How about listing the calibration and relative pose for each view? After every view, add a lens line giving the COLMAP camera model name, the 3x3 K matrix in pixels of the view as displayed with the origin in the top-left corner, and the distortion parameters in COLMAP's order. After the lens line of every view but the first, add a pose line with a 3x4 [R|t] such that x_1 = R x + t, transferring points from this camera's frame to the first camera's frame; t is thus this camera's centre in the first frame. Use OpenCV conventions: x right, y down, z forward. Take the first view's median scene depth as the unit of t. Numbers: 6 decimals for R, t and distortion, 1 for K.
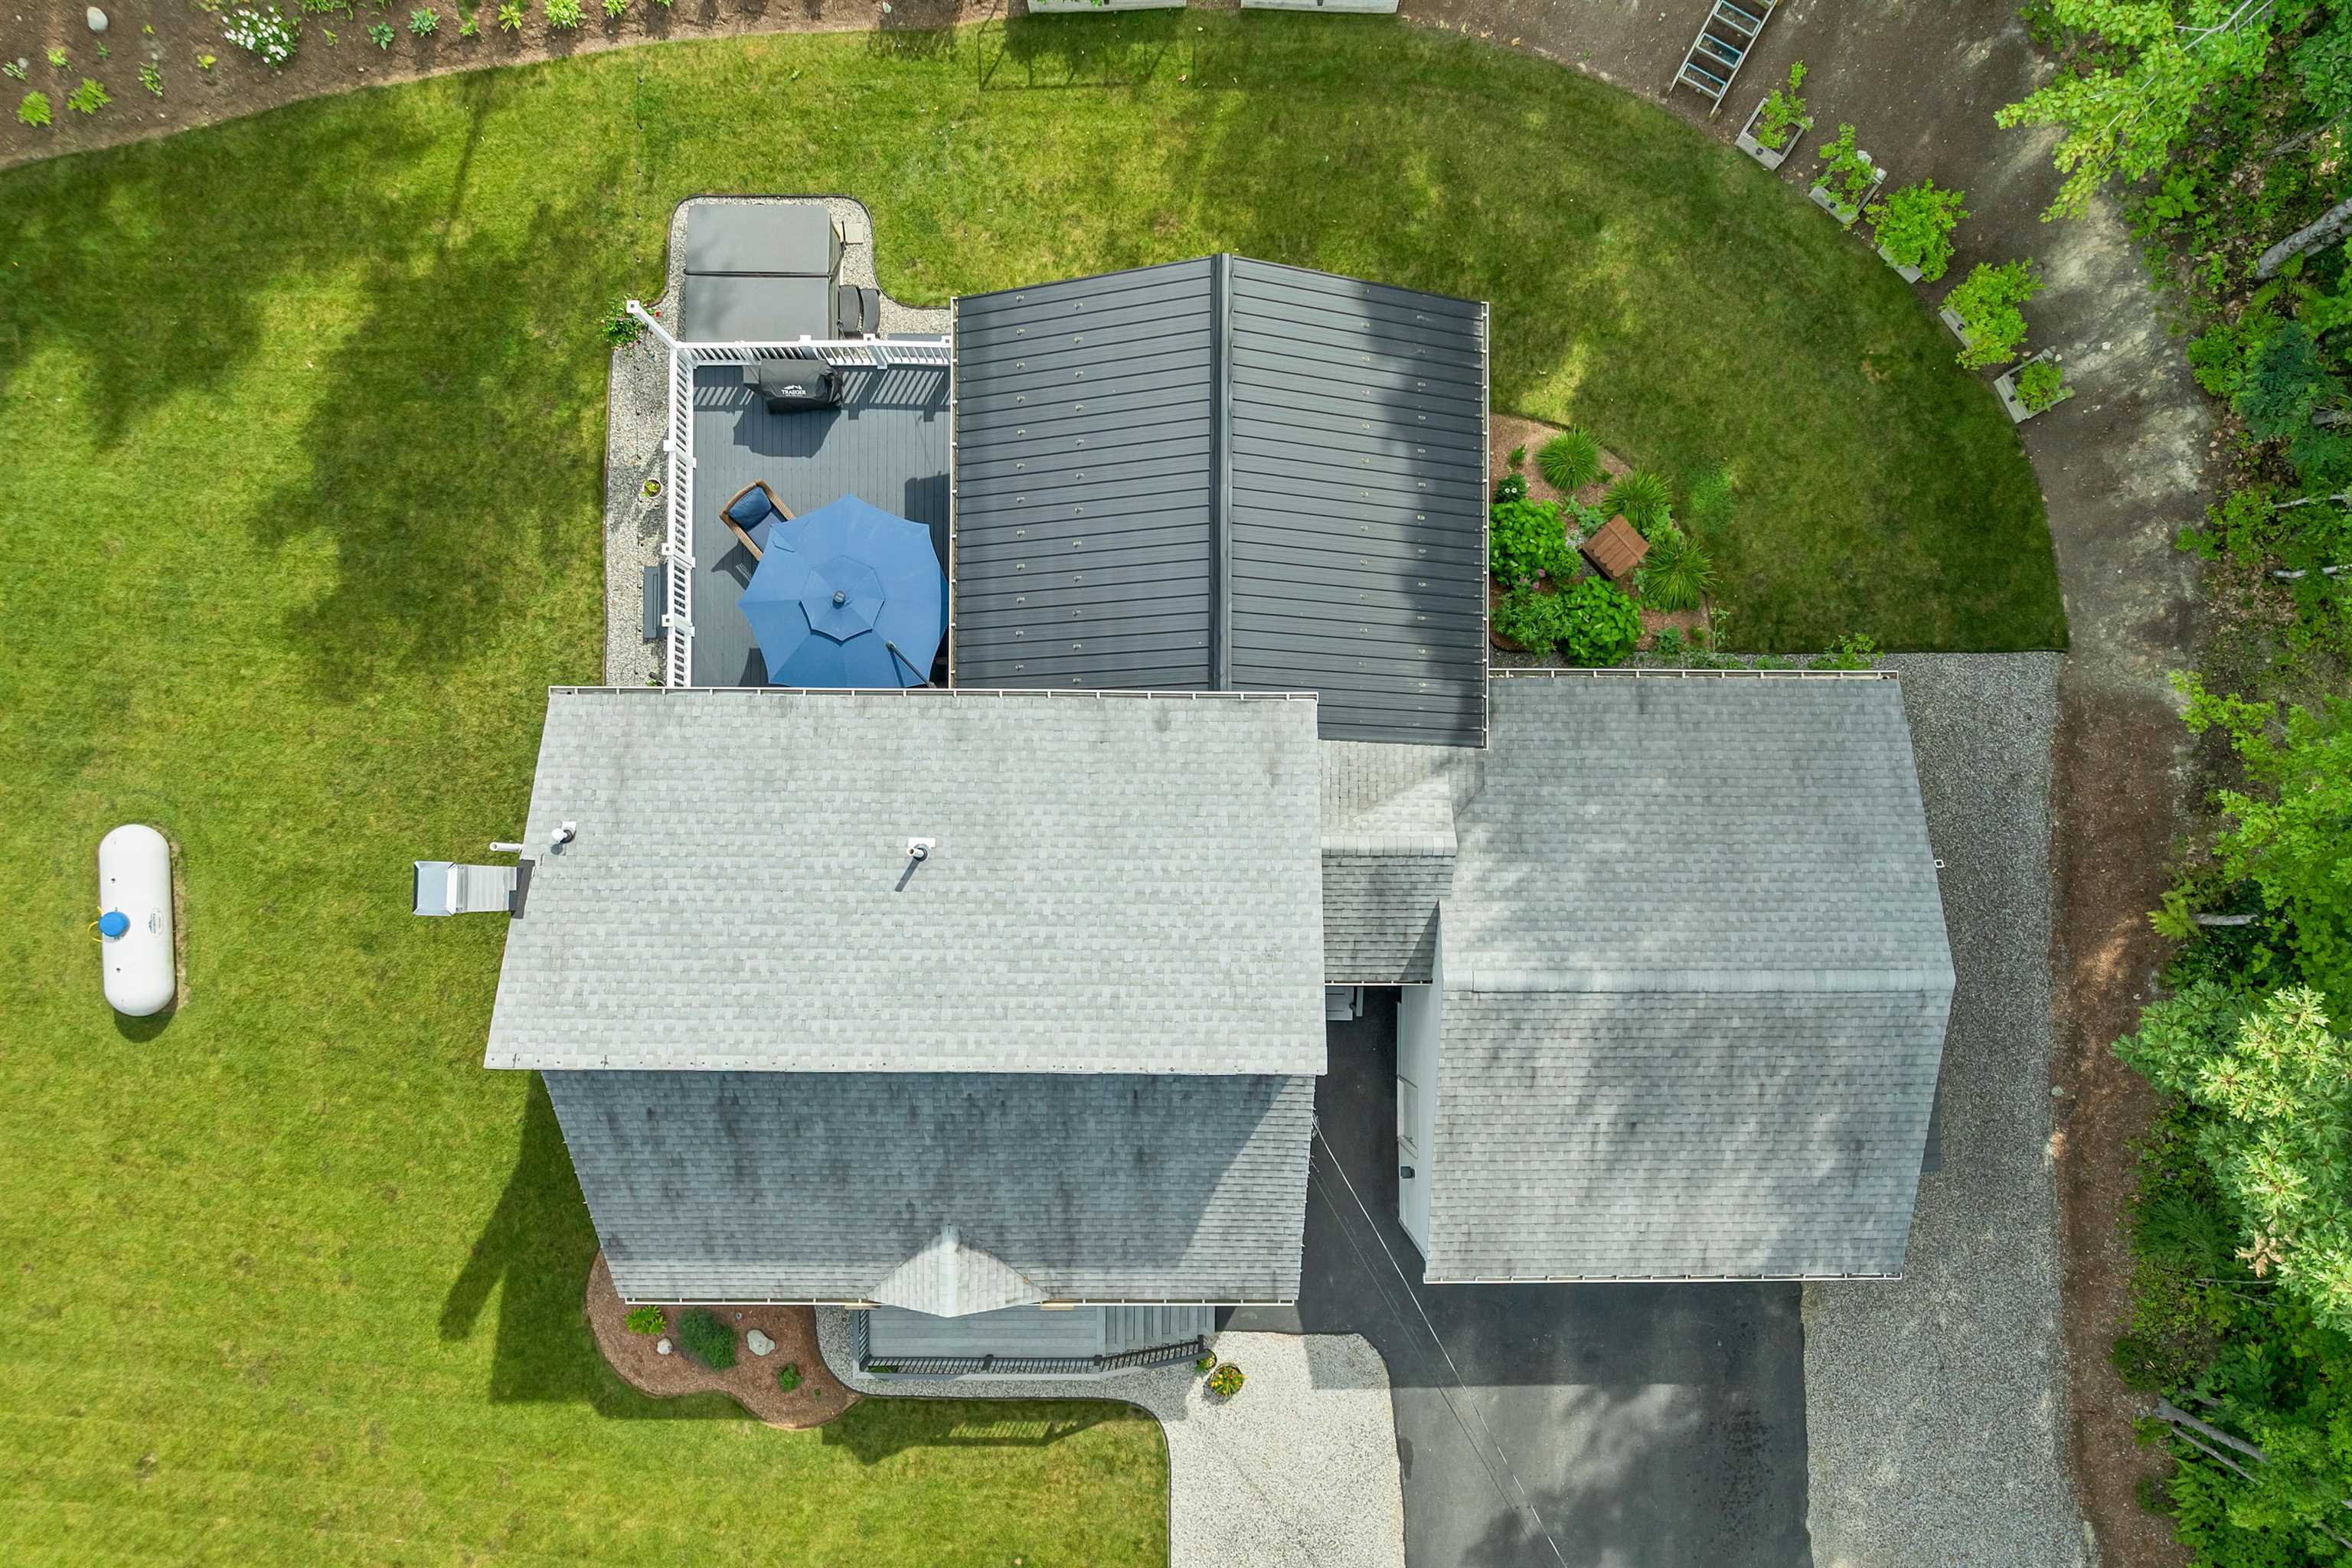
lens RADIAL K [[1746.0, 0, 1176.0], [0, 1746.0, 784.0], [0, 0, 1]] dist [-0.006225, -0.006147]
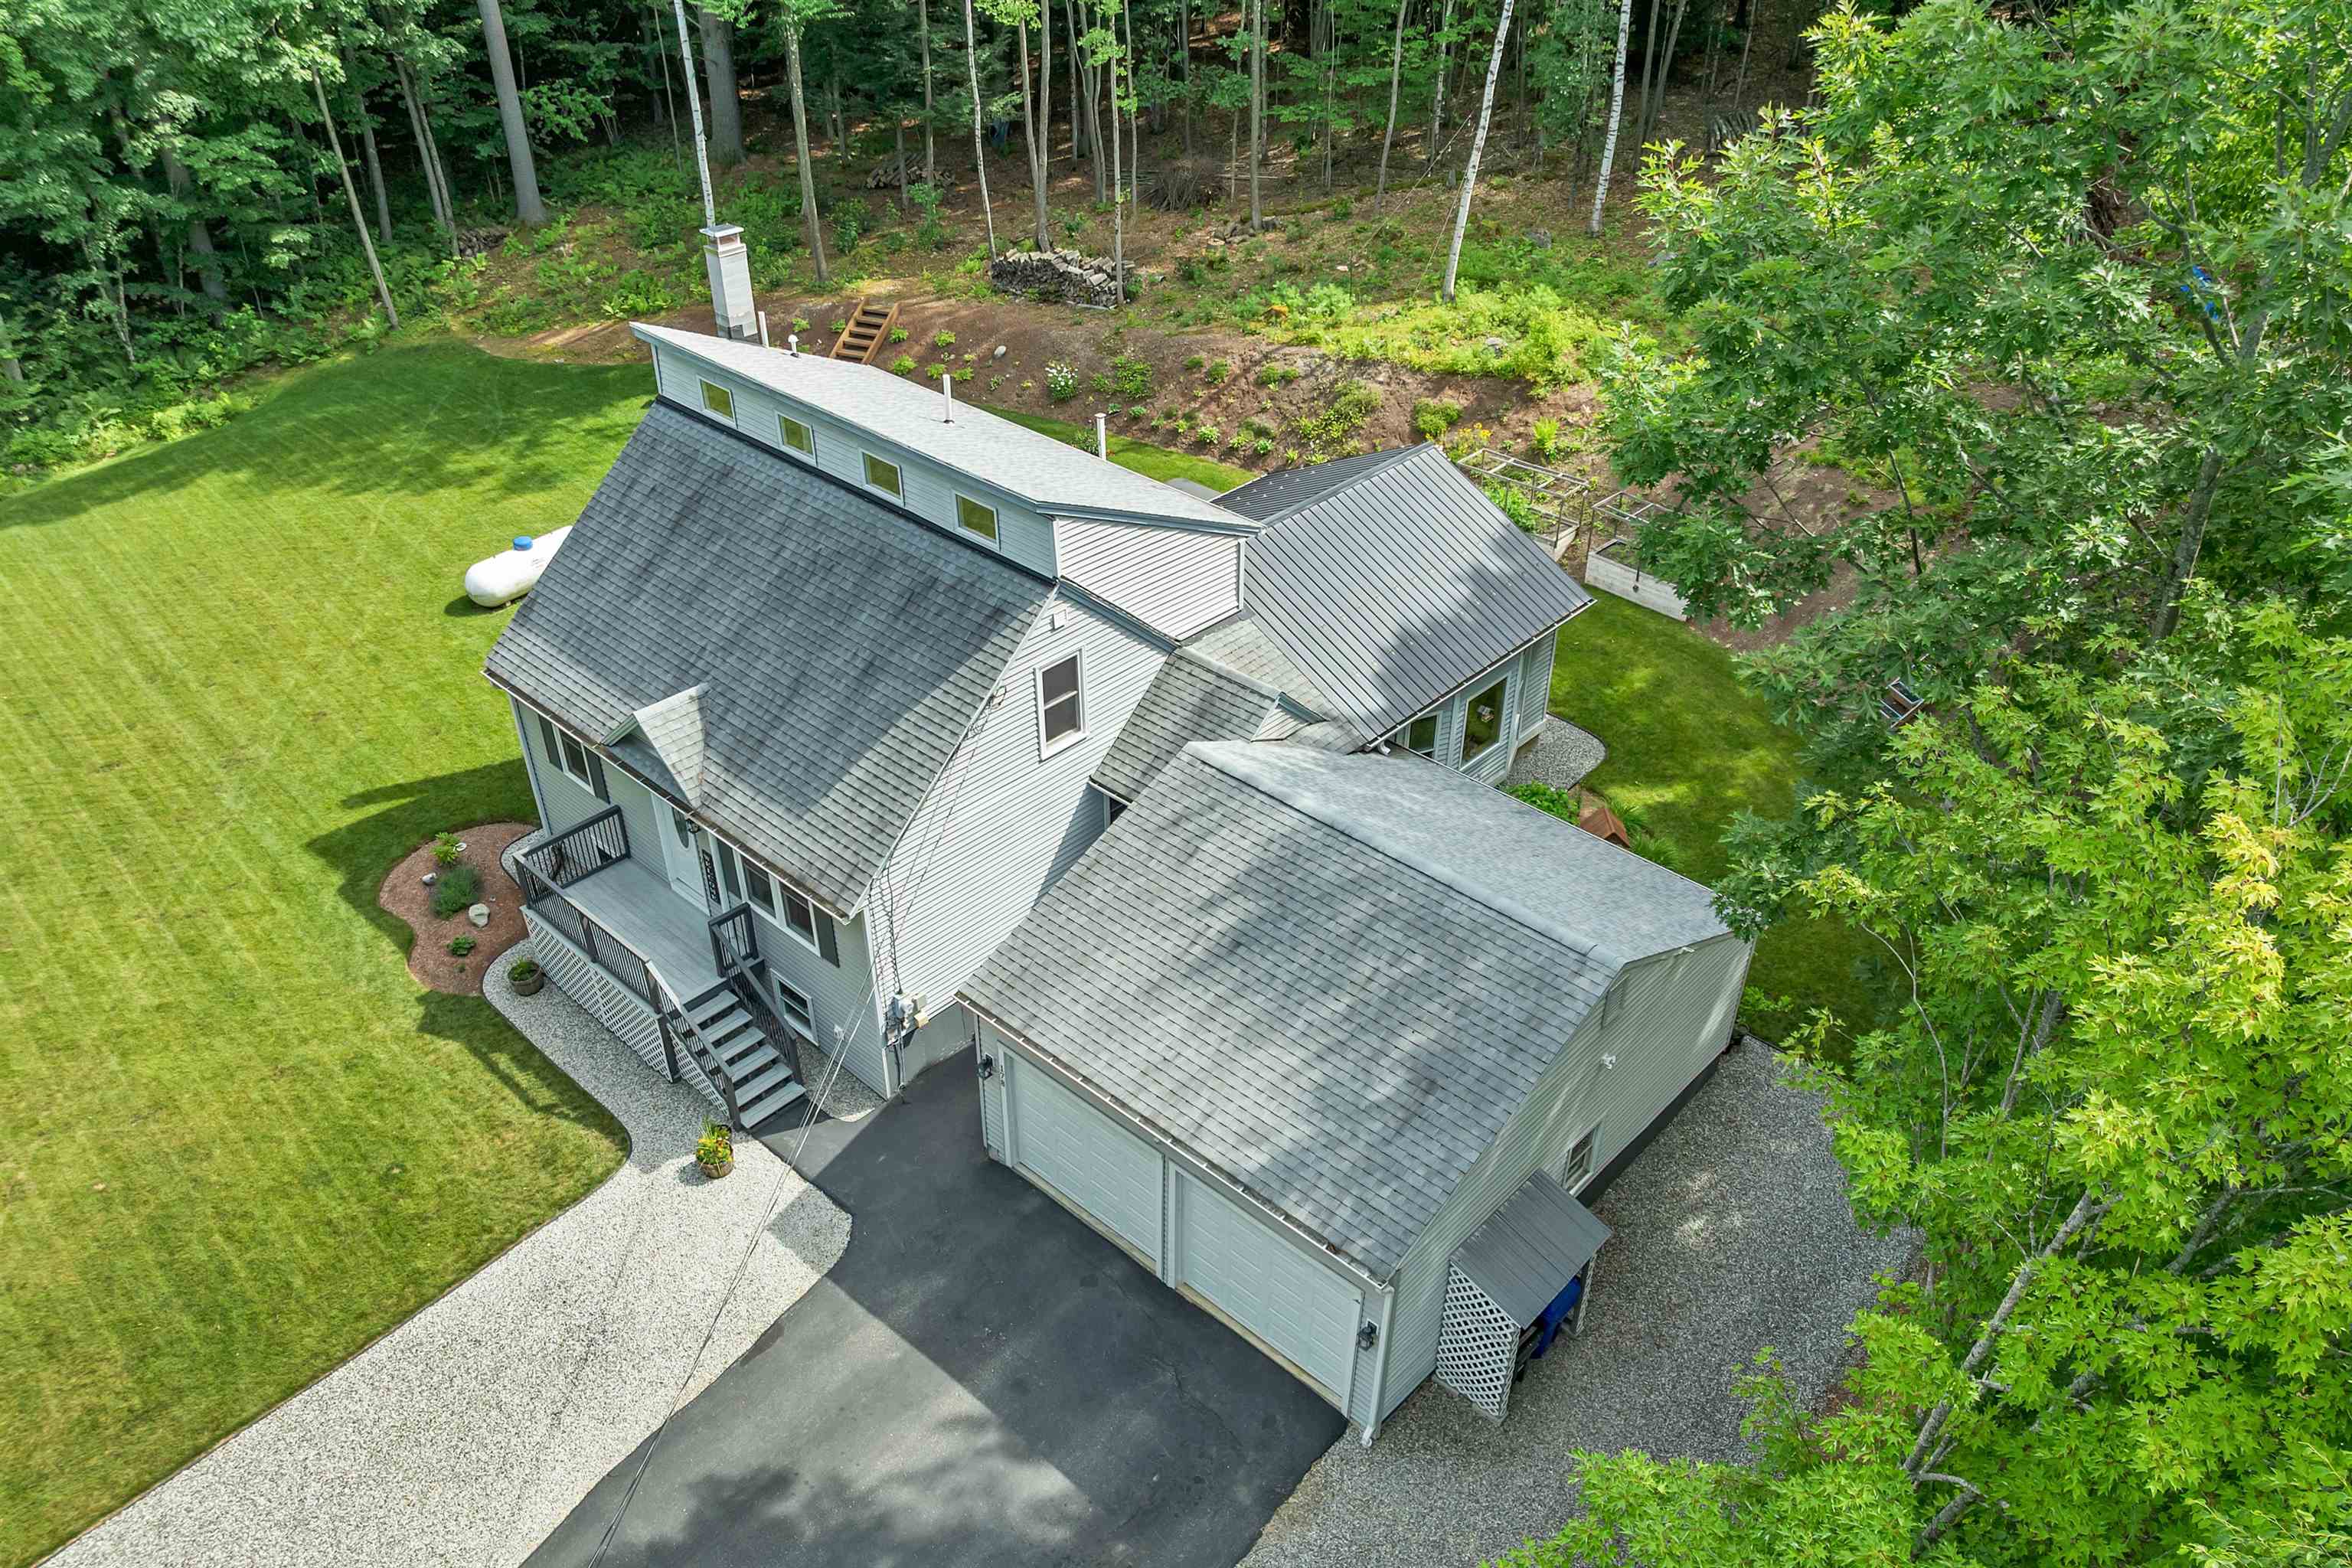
lens RADIAL K [[1729.9, 0, 1210.3], [0, 1729.9, 784.1], [0, 0, 1]] dist [-0.001573, 0.000040]
pose [[0.743419, 0.372641, -0.555398, 0.615223], [-0.668192, 0.449957, -0.592502, 0.598350], [0.029115, 0.811590, 0.583502, 0.354552]]
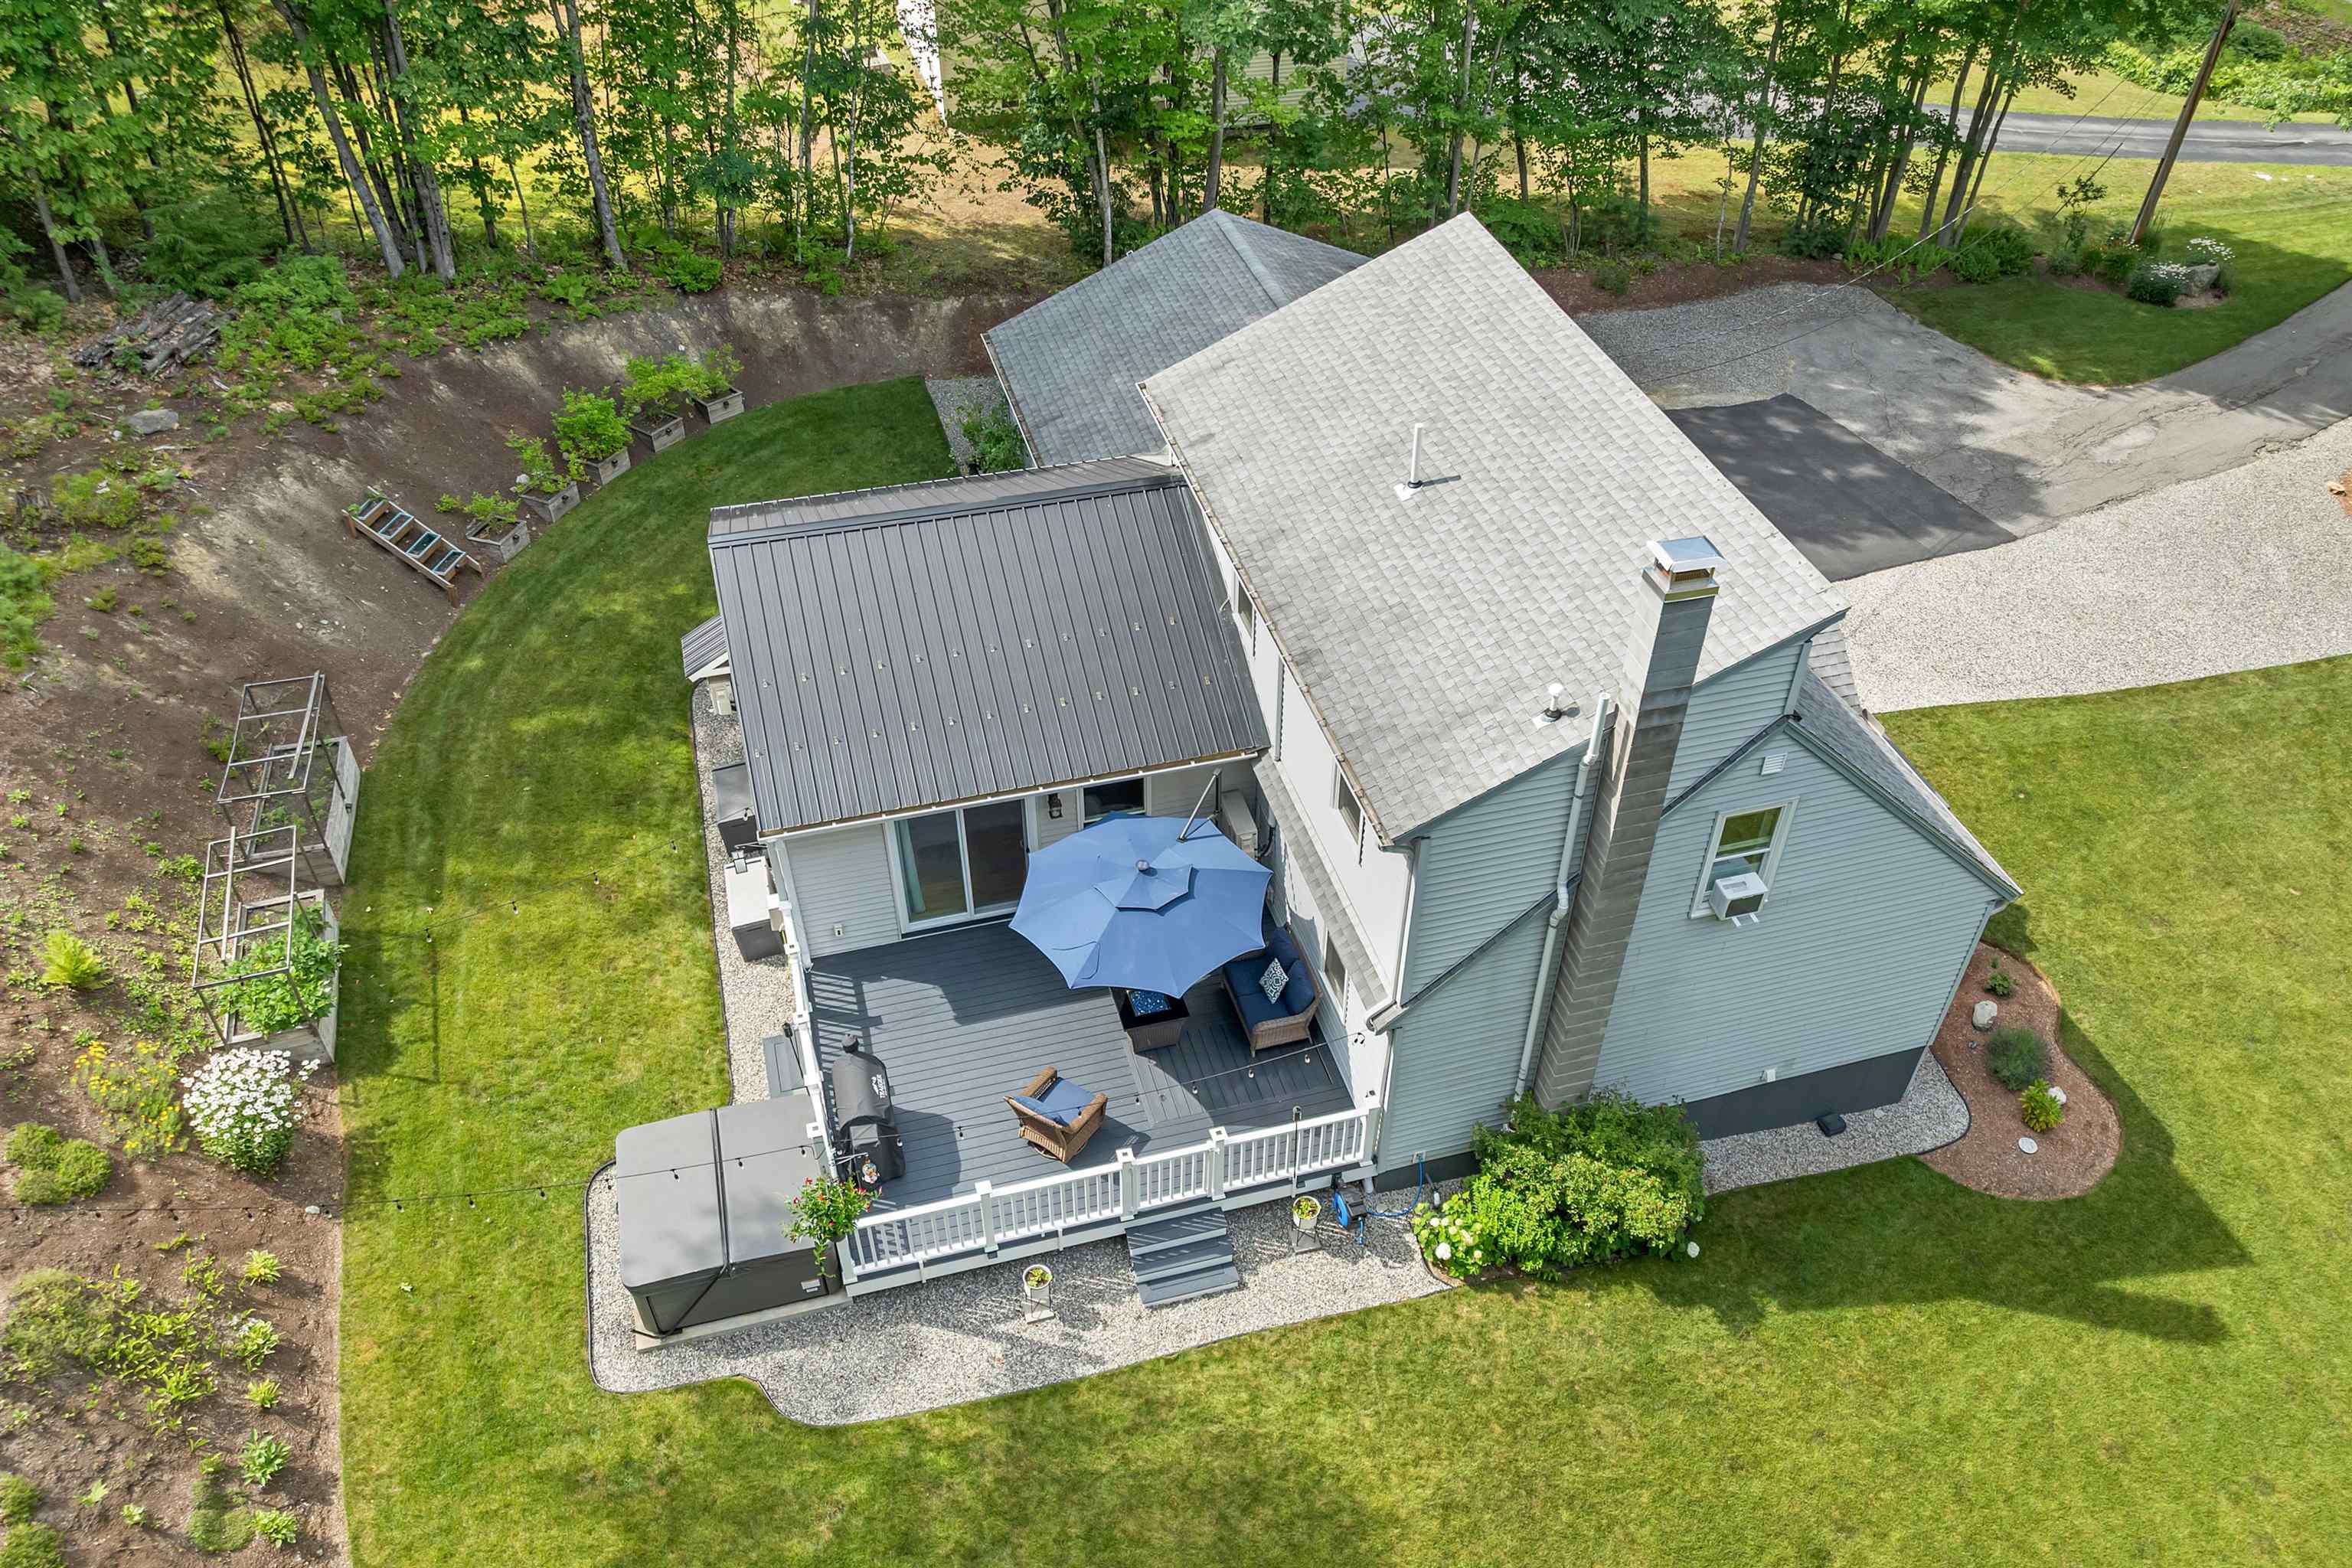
lens RADIAL K [[1746.0, 0, 1176.0], [0, 1746.0, 784.0], [0, 0, 1]] dist [-0.006225, -0.006147]
pose [[-0.265833, -0.655416, 0.706940, -0.662776], [0.962373, -0.137581, 0.234330, -0.245696], [-0.056322, 0.742632, 0.667327, 0.366656]]
